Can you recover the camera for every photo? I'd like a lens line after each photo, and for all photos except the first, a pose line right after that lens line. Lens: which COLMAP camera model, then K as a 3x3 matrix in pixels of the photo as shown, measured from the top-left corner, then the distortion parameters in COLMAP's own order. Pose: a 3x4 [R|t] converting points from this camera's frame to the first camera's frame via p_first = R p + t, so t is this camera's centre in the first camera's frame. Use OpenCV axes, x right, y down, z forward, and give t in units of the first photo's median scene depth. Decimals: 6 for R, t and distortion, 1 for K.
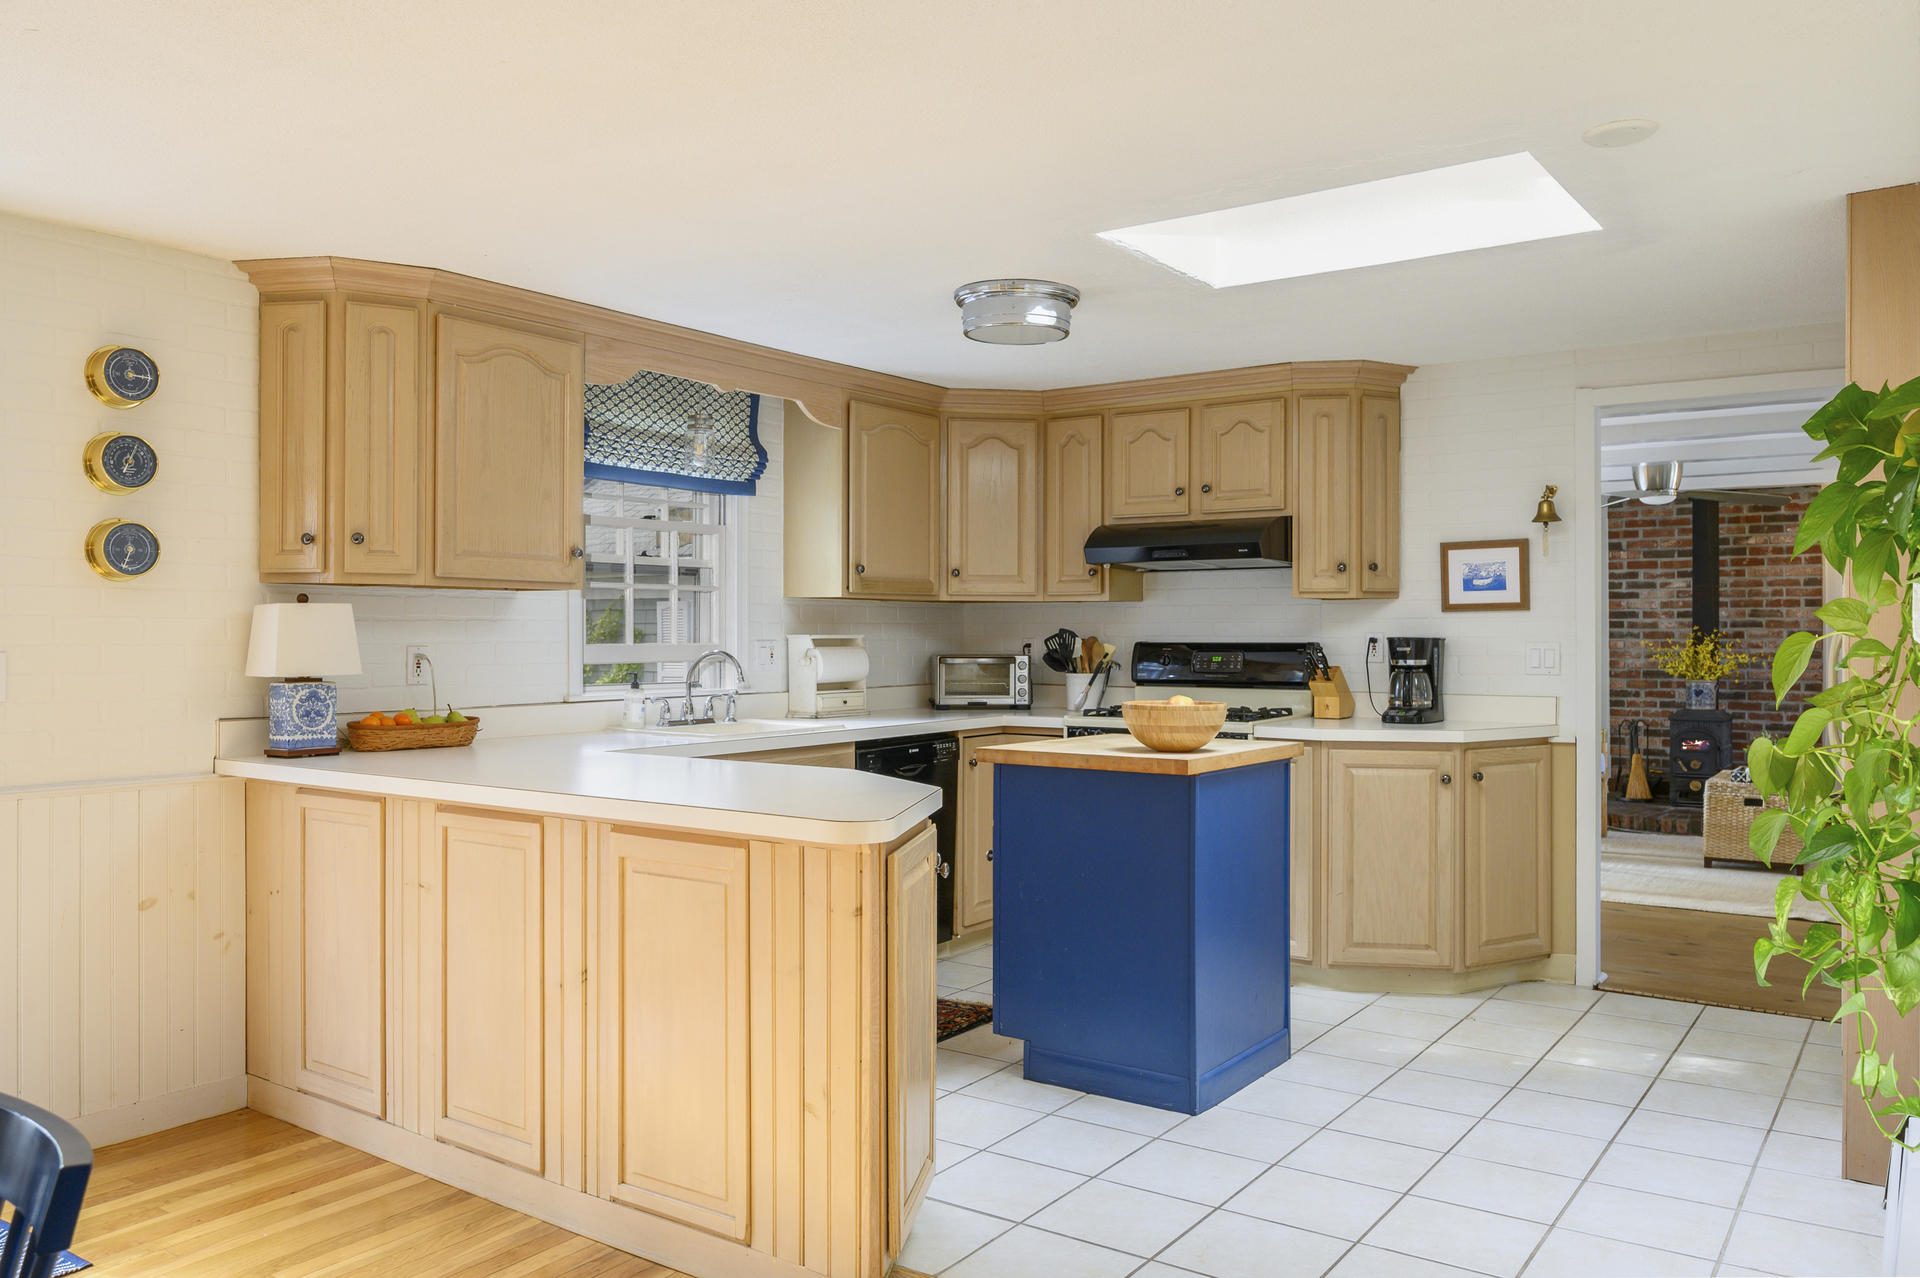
lens RADIAL K [[1423.8, 0, 960.0], [0, 1423.8, 639.0], [0, 0, 1]] dist [-0.000050, 0.002672]
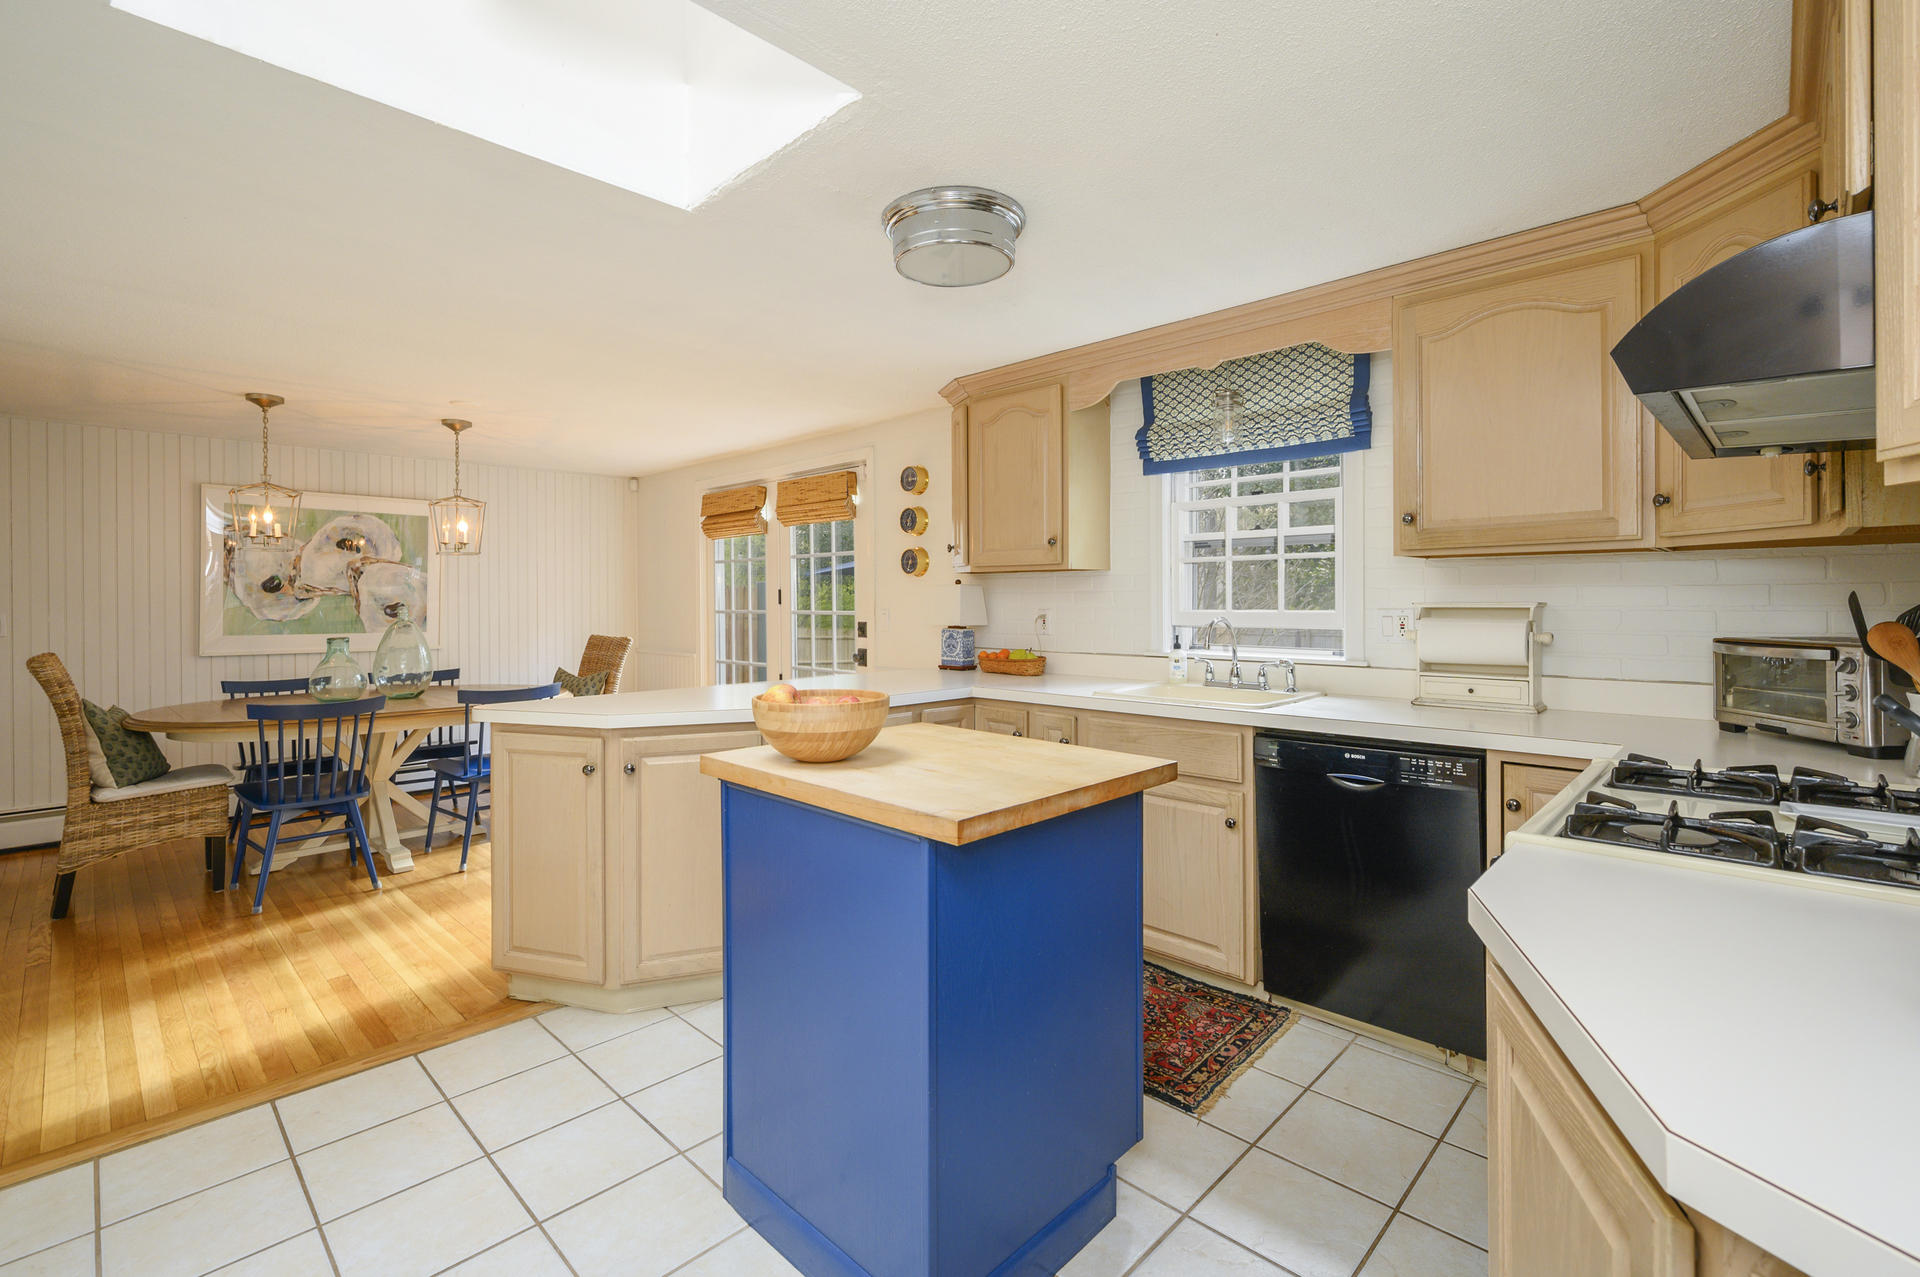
lens RADIAL K [[845.8, 0, 956.5], [0, 845.8, 601.8], [0, 0, 1]] dist [0.002888, 0.000414]
pose [[-0.154004, 0.001237, -0.988069, 0.458344], [-0.003626, 0.999992, 0.001817, -0.003991], [0.988064, 0.003863, -0.153998, 0.888294]]
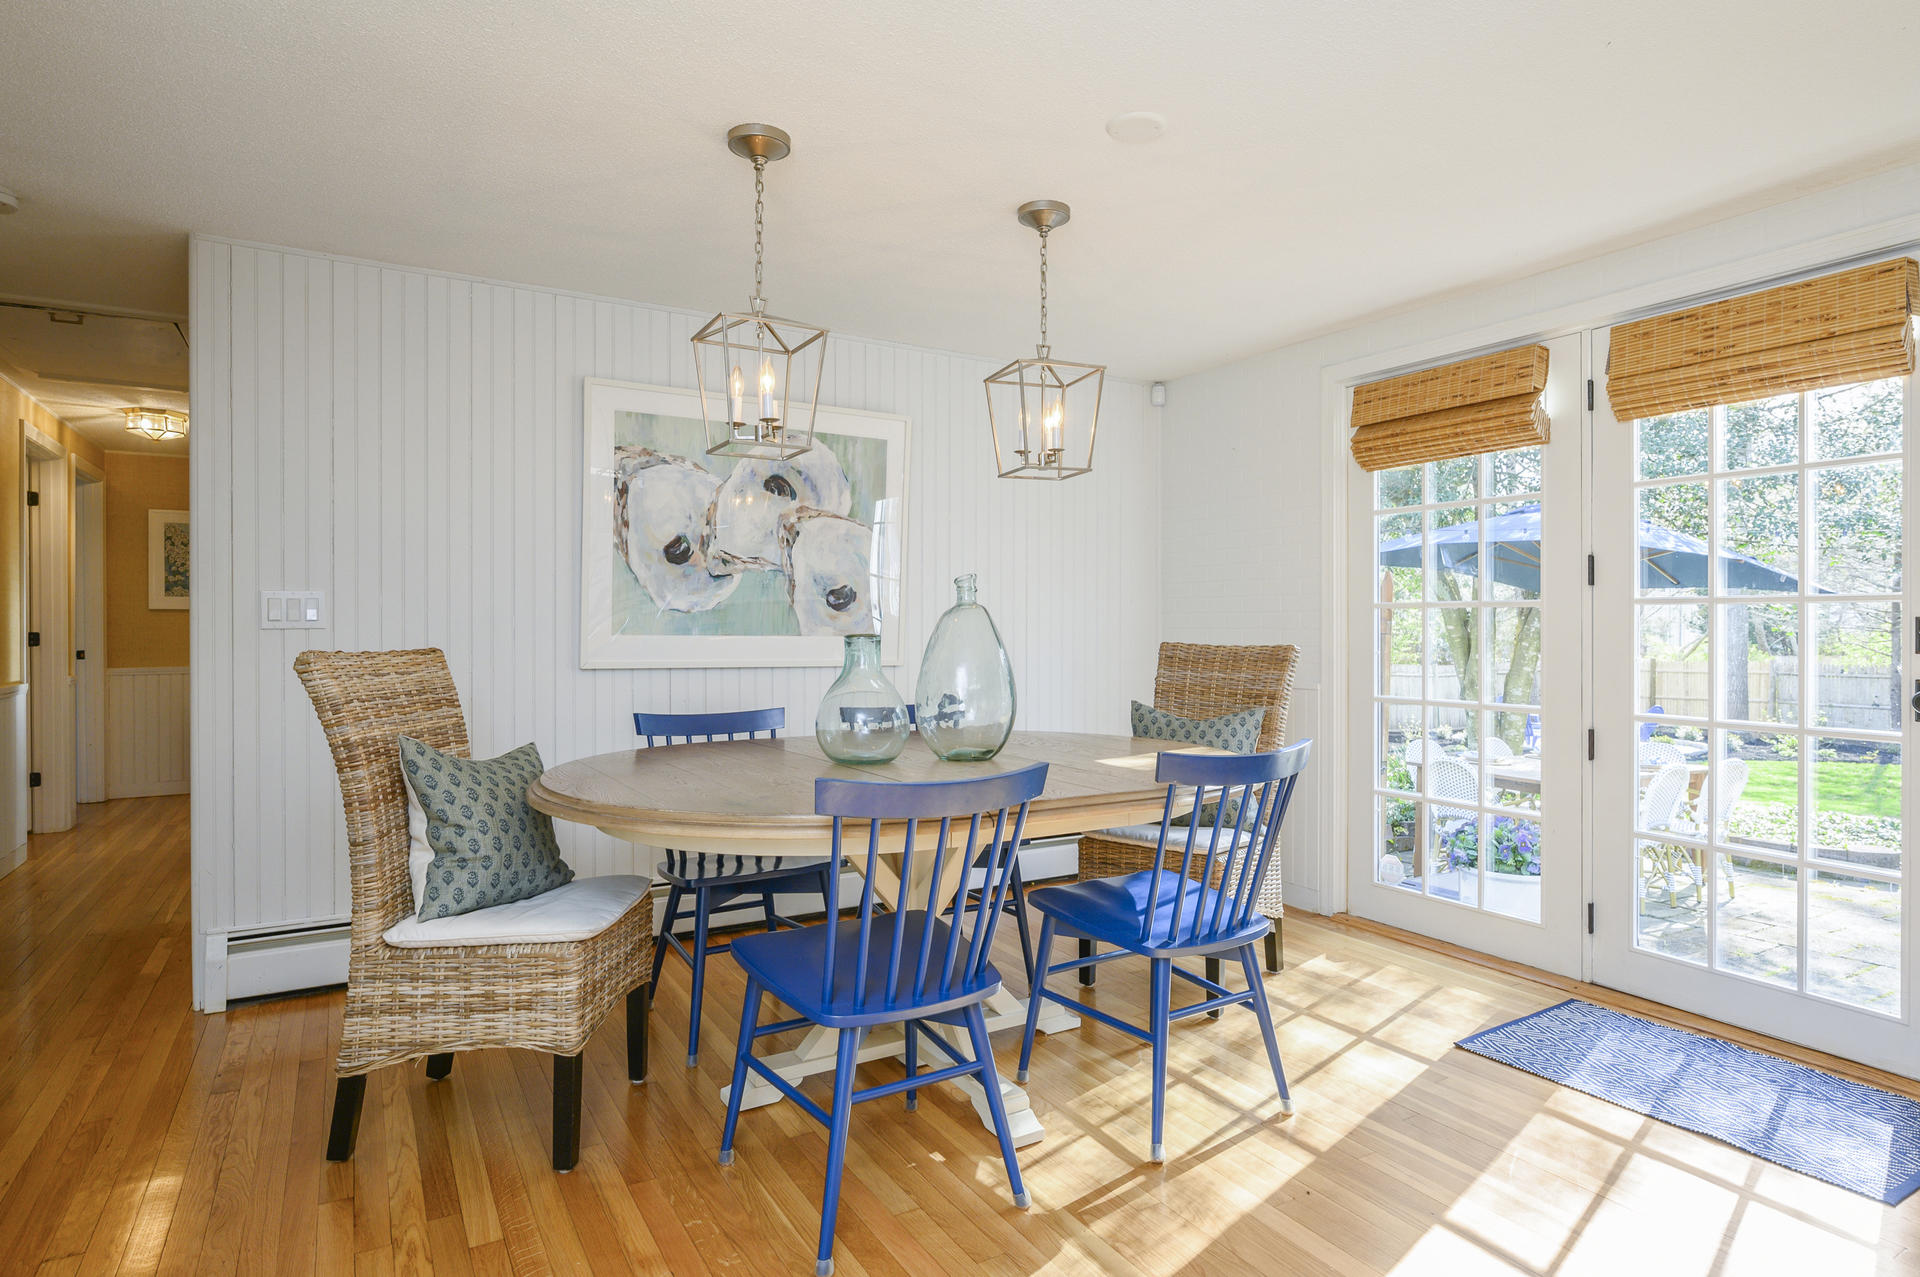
lens RADIAL K [[974.2, 0, 961.2], [0, 974.2, 622.3], [0, 0, 1]] dist [-0.000117, 0.000385]
pose [[-0.383289, -0.002076, -0.923626, 0.141575], [-0.006527, 0.999979, 0.000462, 0.029676], [0.923605, 0.006206, -0.383294, 0.371309]]
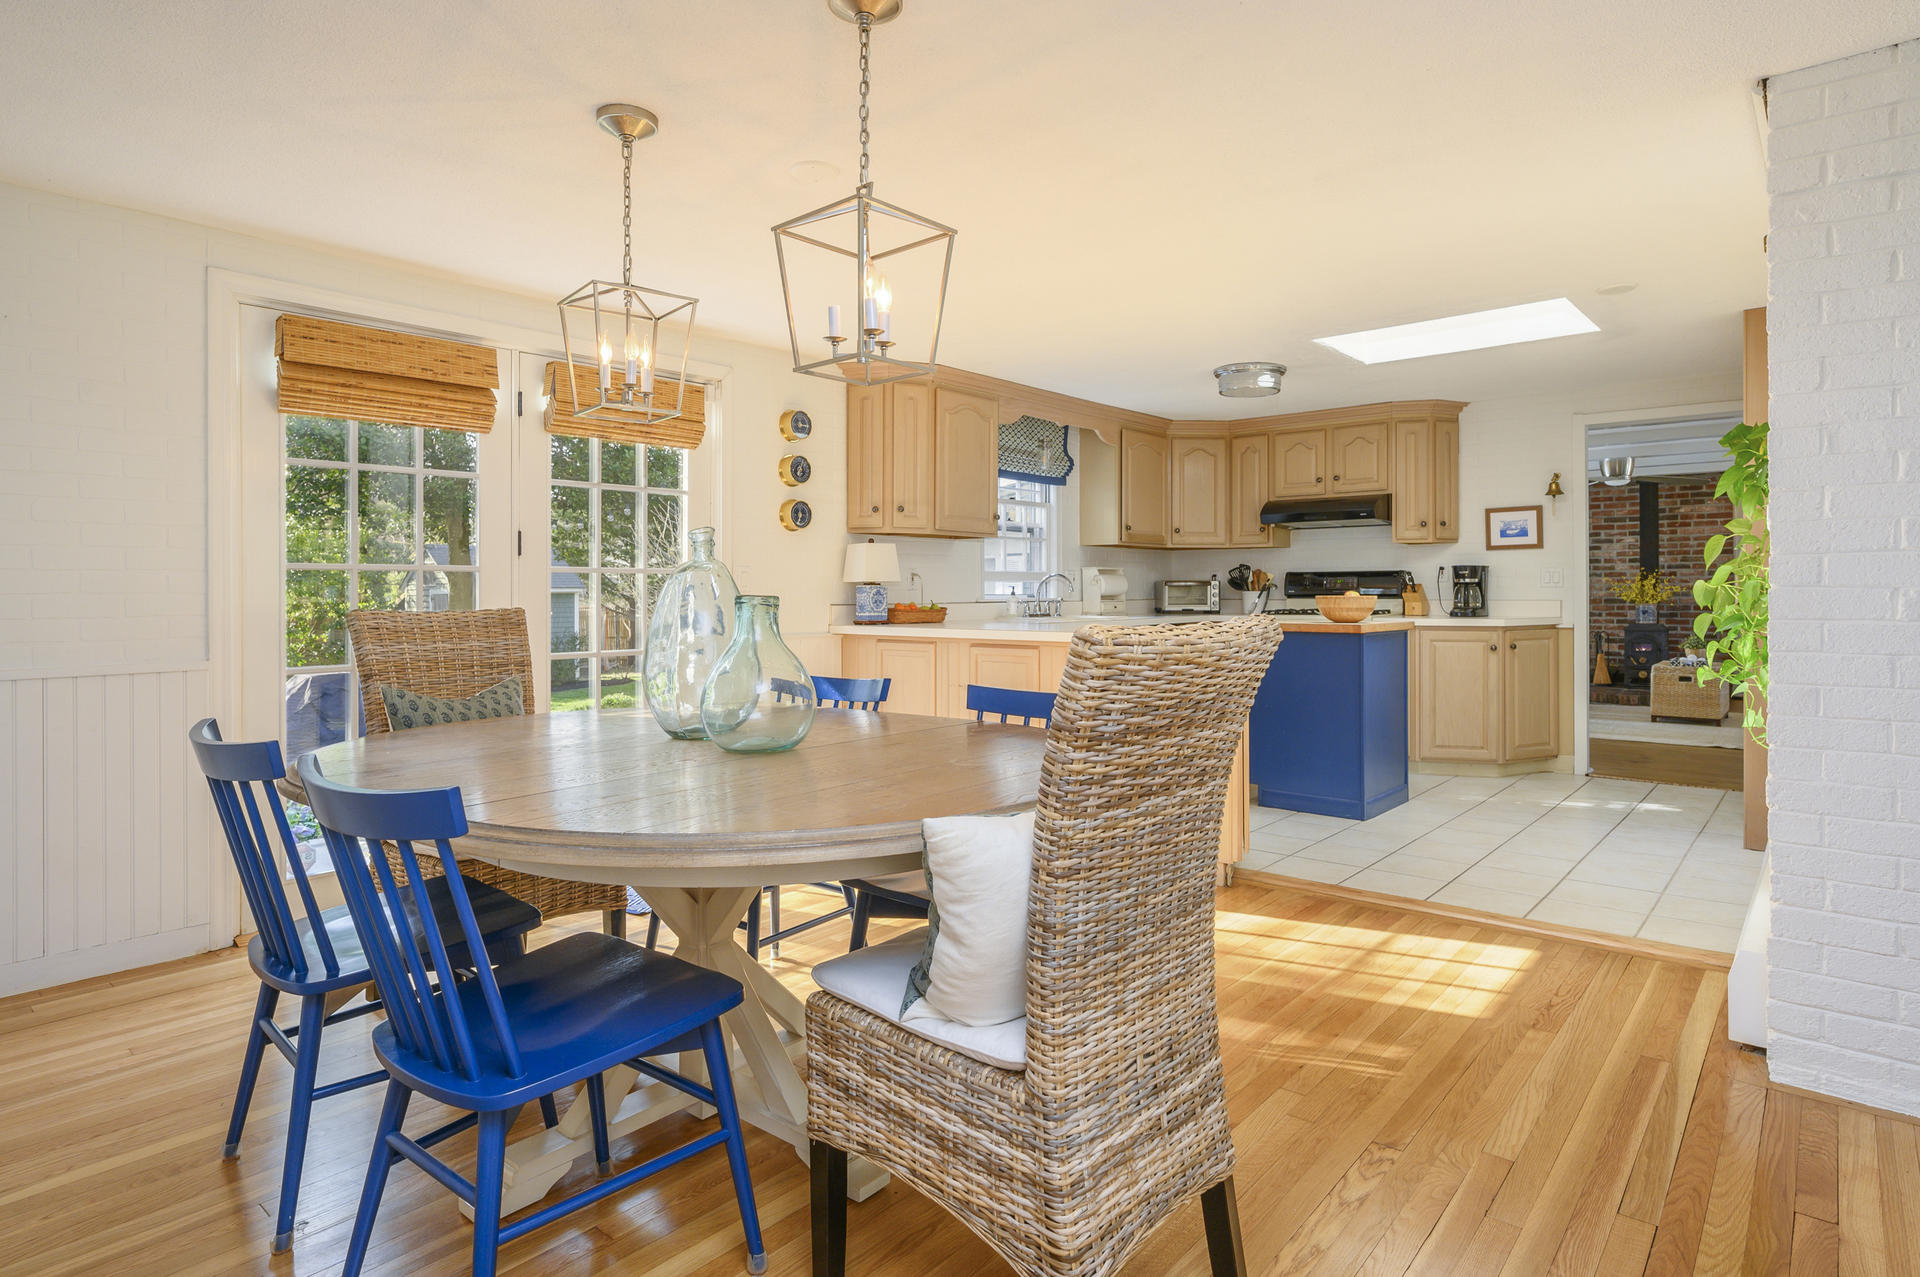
lens RADIAL K [[1037.1, 0, 957.8], [0, 1037.1, 591.7], [0, 0, 1]] dist [-0.000094, -0.000133]
pose [[0.995106, -0.002607, -0.098775, -0.162005], [0.002259, 0.999991, -0.003634, 0.033717], [0.098784, 0.003393, 0.995103, -0.273587]]
